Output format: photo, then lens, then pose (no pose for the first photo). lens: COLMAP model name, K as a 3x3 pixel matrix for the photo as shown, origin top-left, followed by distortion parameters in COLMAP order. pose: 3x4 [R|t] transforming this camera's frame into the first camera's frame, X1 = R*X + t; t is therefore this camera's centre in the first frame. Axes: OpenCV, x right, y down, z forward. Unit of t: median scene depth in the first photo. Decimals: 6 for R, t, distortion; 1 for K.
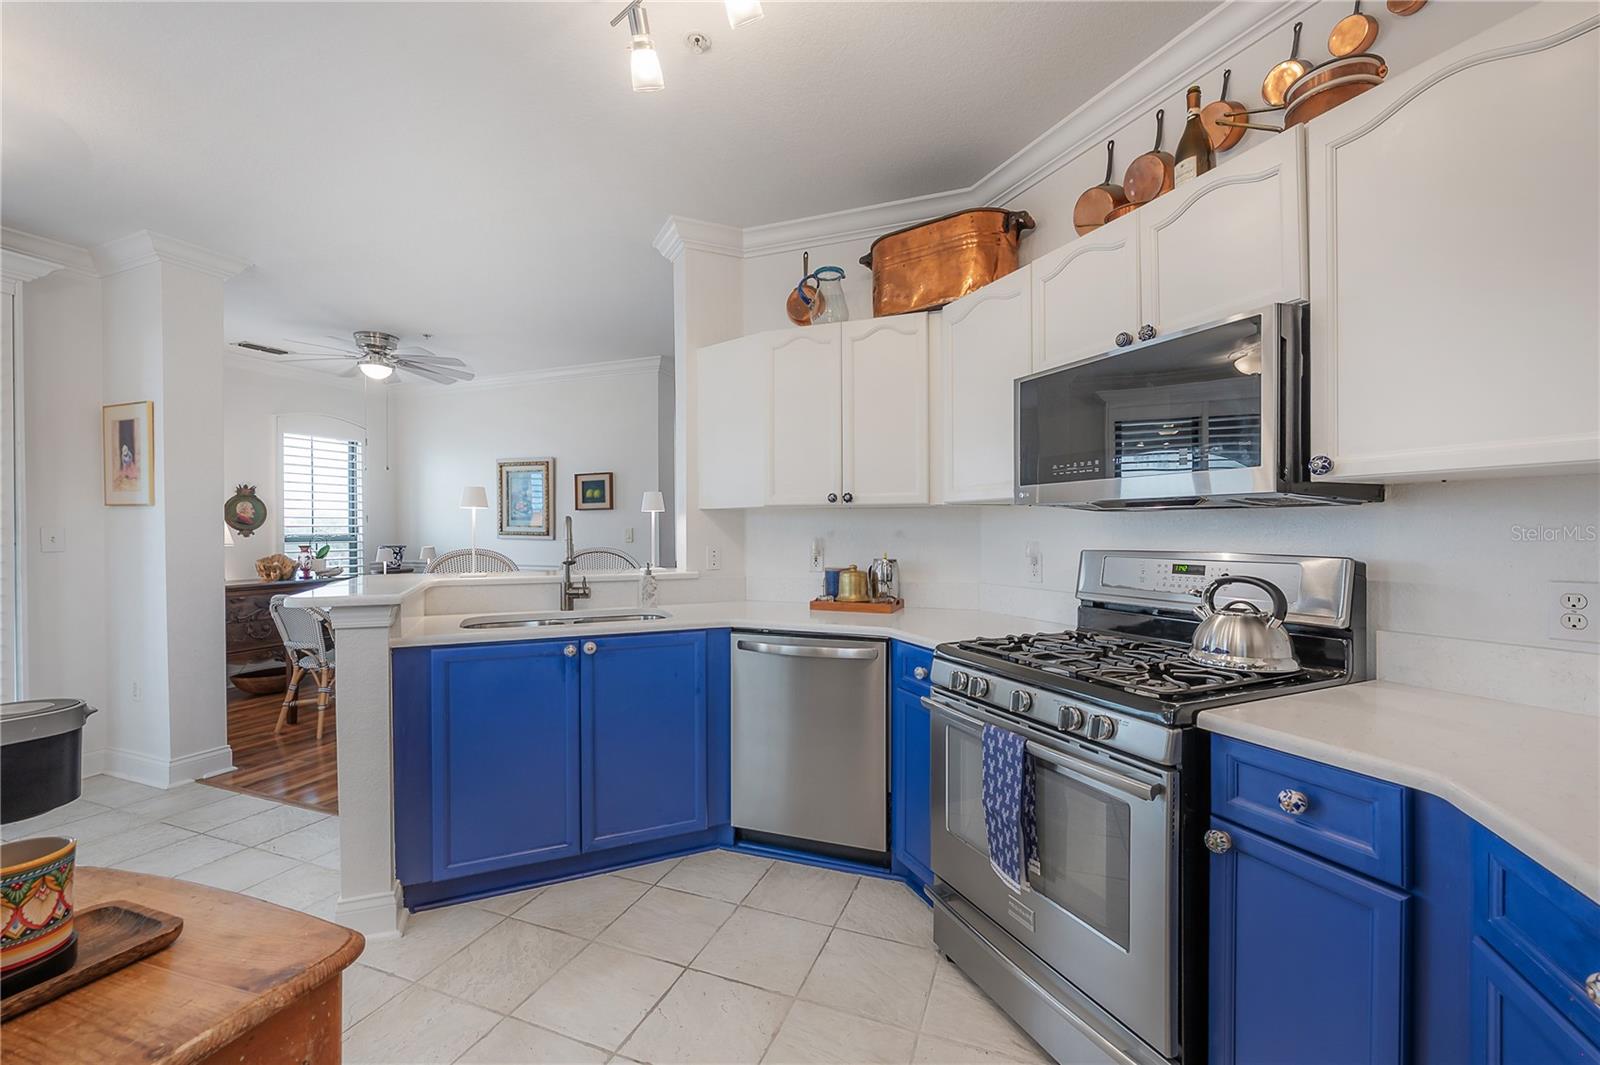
lens RADIAL K [[664.3, 0, 800.0], [0, 664.3, 532.5], [0, 0, 1]] dist [0.000171, -0.000002]
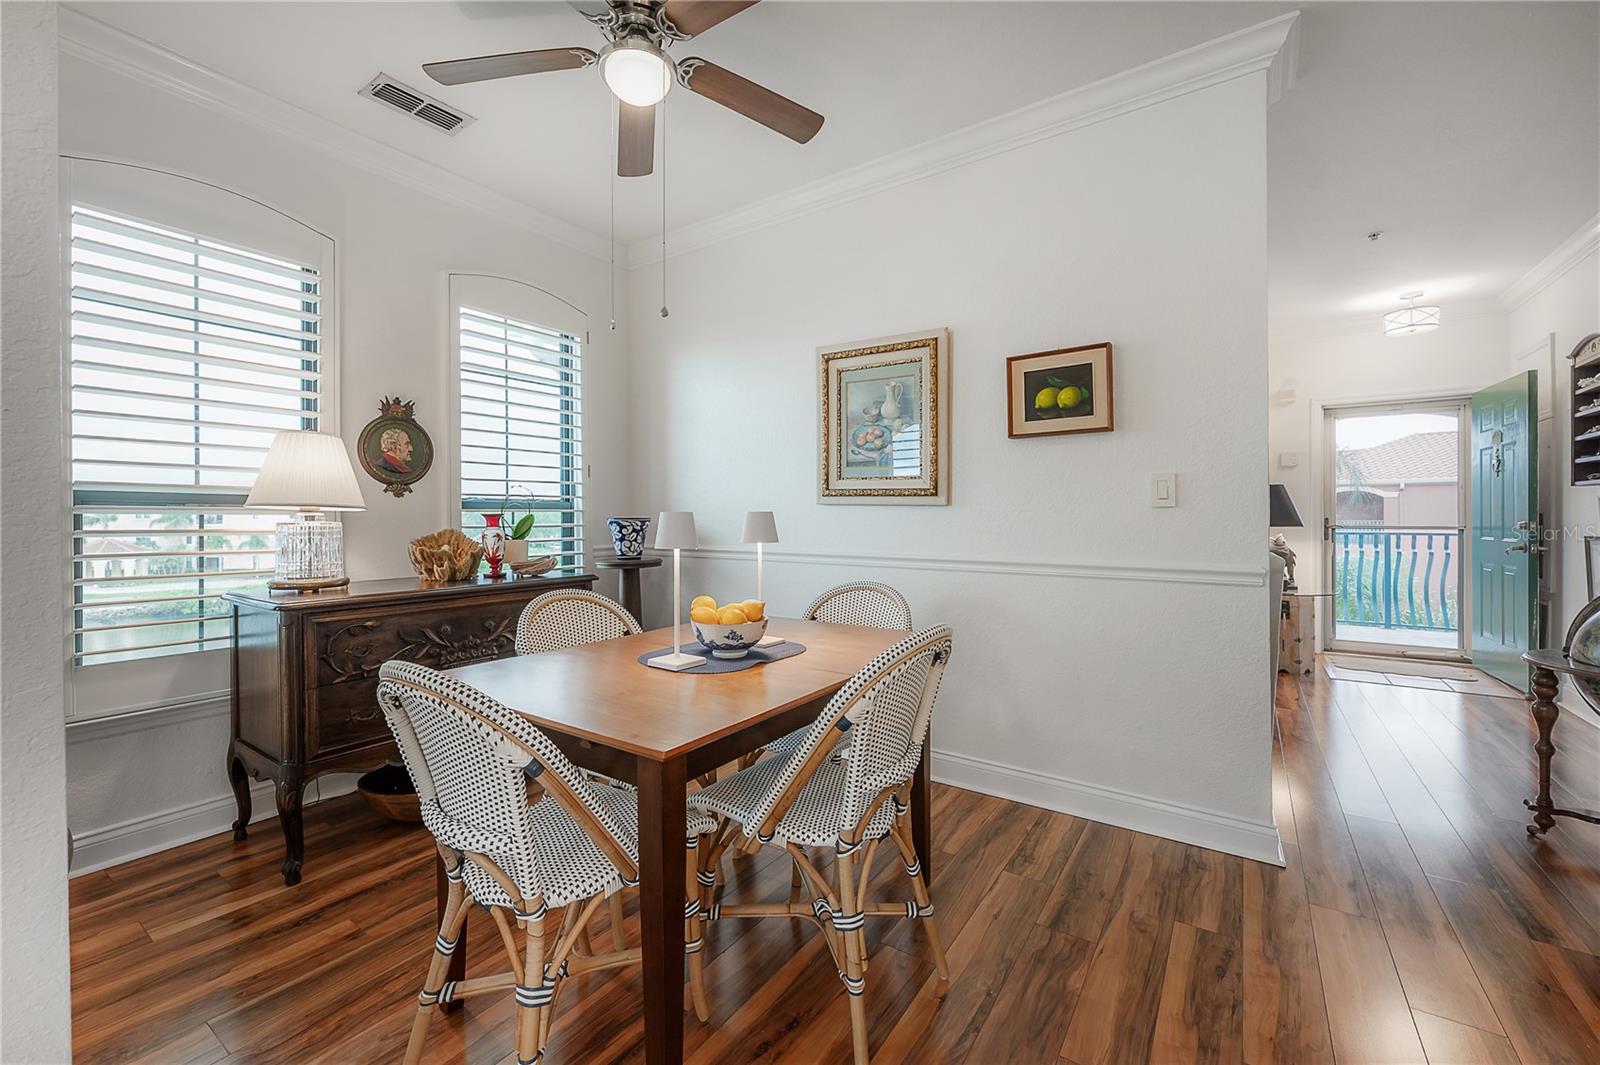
lens RADIAL K [[664.6, 0, 761.4], [0, 664.6, 515.6], [0, 0, 1]] dist [-0.001342, -0.000441]
pose [[0.965590, -0.001169, -0.260066, -0.390127], [-0.000773, 0.999973, -0.007365, 0.023560], [0.260068, 0.007313, 0.965563, 0.528797]]
